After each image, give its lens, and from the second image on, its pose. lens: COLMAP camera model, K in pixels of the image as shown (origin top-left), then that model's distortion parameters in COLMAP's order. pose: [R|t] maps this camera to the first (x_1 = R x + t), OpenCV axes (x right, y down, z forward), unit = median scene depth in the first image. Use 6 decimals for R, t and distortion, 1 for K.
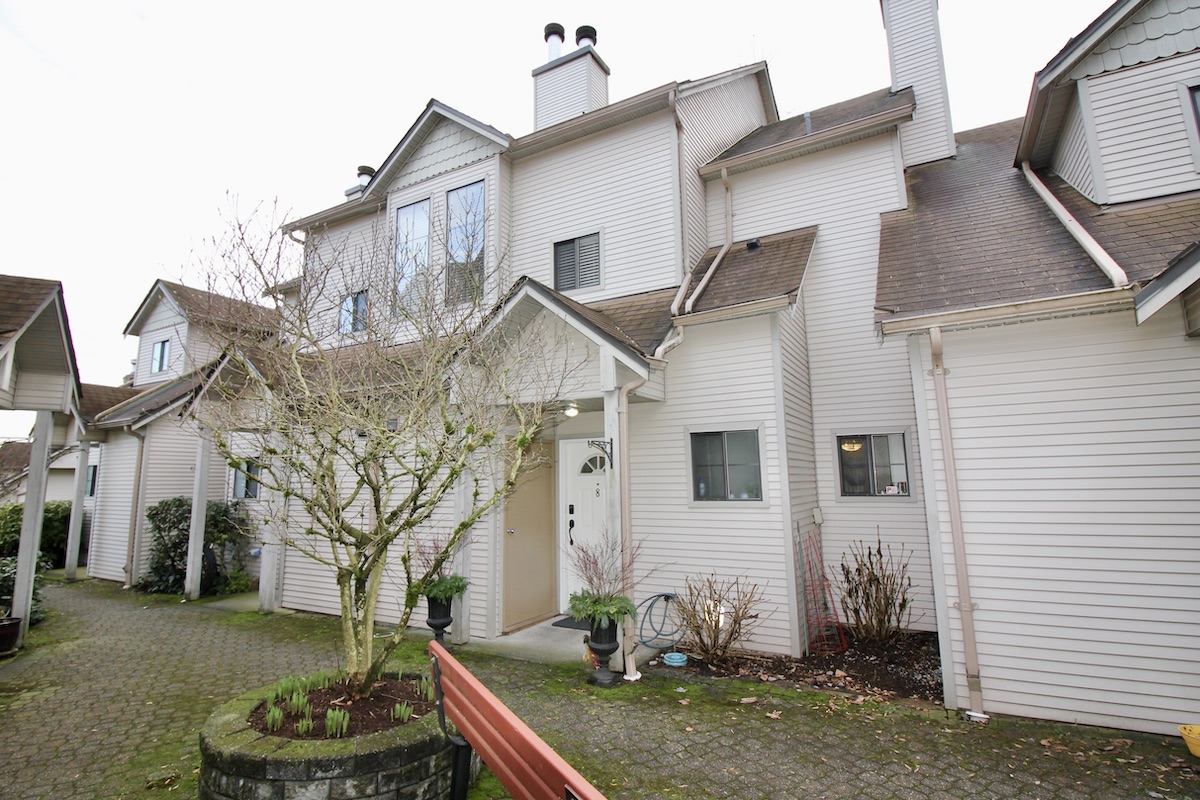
lens RADIAL K [[588.1, 0, 595.4], [0, 588.1, 392.0], [0, 0, 1]] dist [-0.016960, -0.003117]
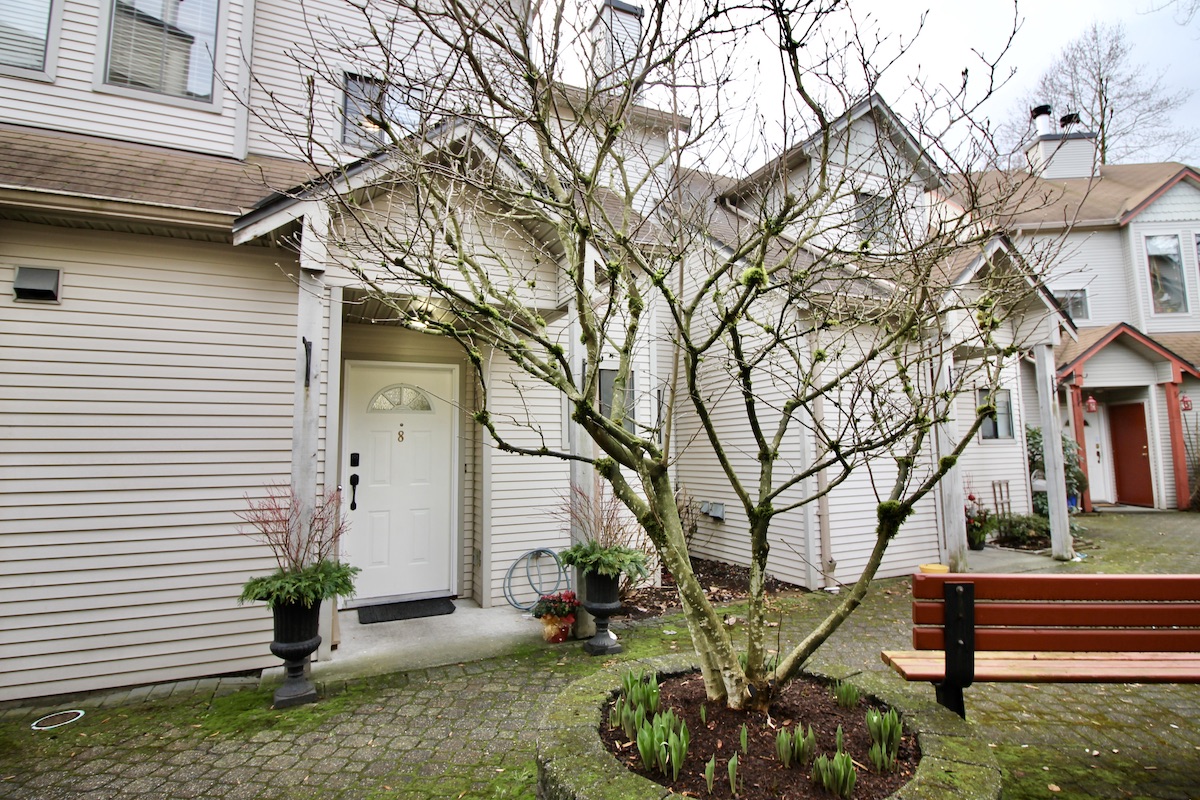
lens RADIAL K [[588.1, 0, 595.8], [0, 588.1, 401.7], [0, 0, 1]] dist [-0.016960, -0.003117]
pose [[0.571254, 0.083845, 0.816480, -0.632573], [-0.118980, 0.992721, -0.018699, 0.154546], [-0.812104, -0.086463, 0.577071, 0.518338]]
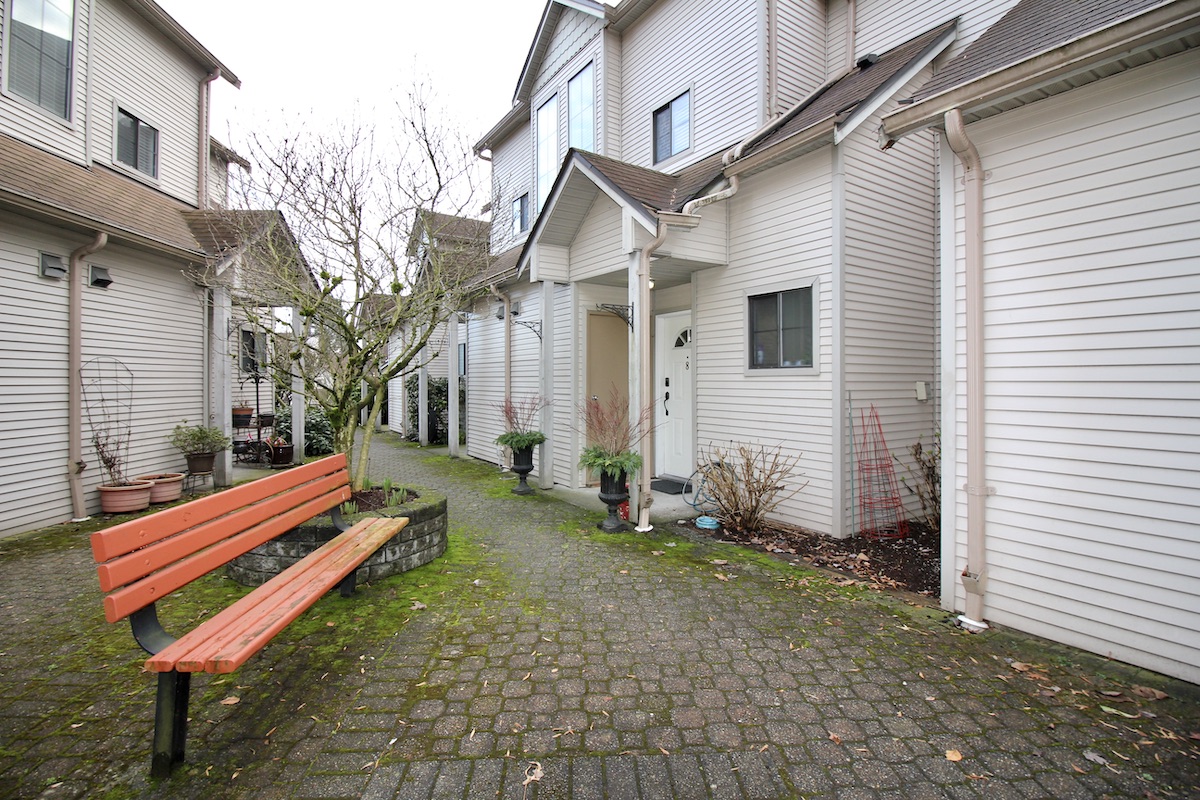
lens RADIAL K [[547.3, 0, 601.6], [0, 547.3, 393.4], [0, 0, 1]] dist [-0.014291, -0.002112]
pose [[0.893293, 0.023524, -0.448858, 0.404266], [0.056131, 0.984973, 0.163330, 0.078121], [0.445956, -0.171096, 0.878550, 0.138115]]
